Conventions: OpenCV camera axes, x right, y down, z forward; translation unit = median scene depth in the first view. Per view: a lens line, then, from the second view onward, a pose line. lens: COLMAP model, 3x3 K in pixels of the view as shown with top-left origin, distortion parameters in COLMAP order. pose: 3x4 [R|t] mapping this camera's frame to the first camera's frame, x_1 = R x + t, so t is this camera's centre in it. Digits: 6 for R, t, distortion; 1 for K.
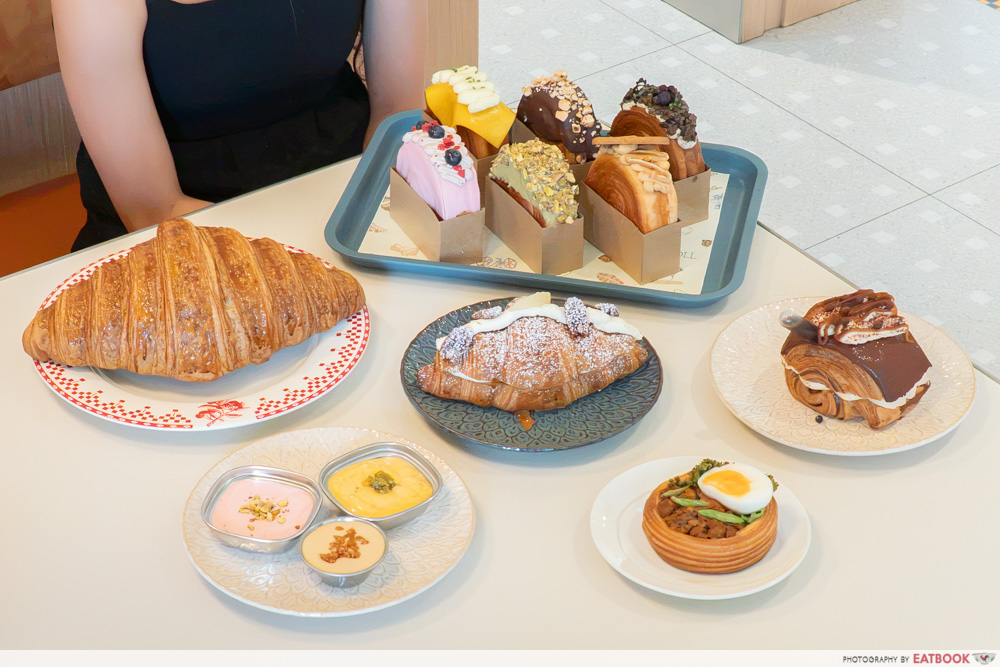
lens RADIAL K [[2312.8, 0, 498.6], [0, 2312.8, 337.6], [0, 0, 1]] dist [-0.018102, 0.000000]
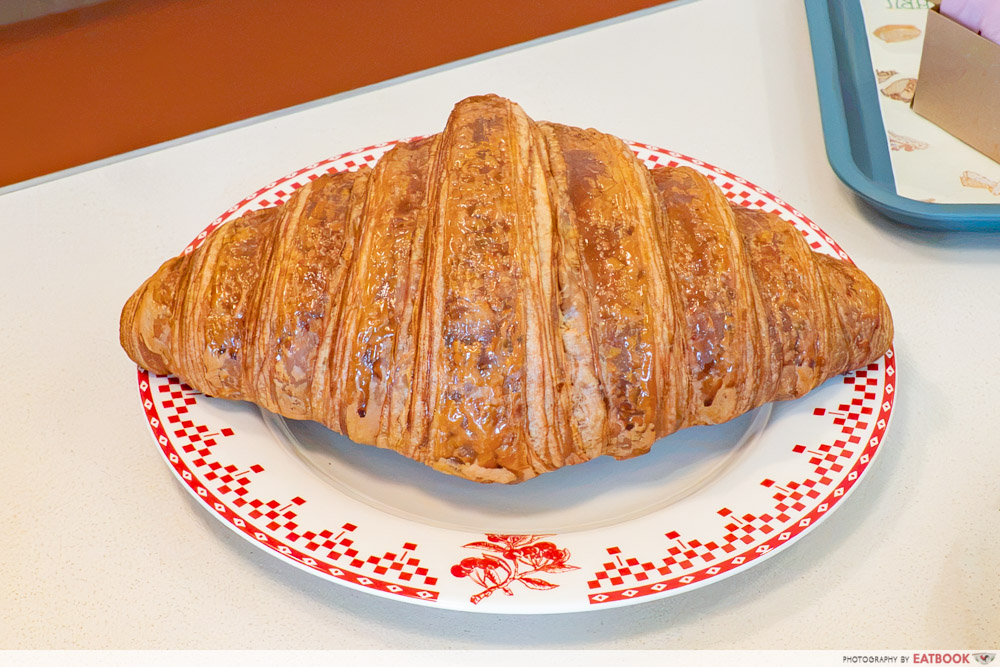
lens RADIAL K [[2312.8, 0, 492.5], [0, 2312.8, 325.4], [0, 0, 1]] dist [-0.018102, 0.000000]
pose [[0.963009, 0.159944, -0.216869, -0.037551], [-0.141613, 0.985091, 0.097684, -0.052757], [0.229259, -0.063360, 0.971301, 0.580283]]
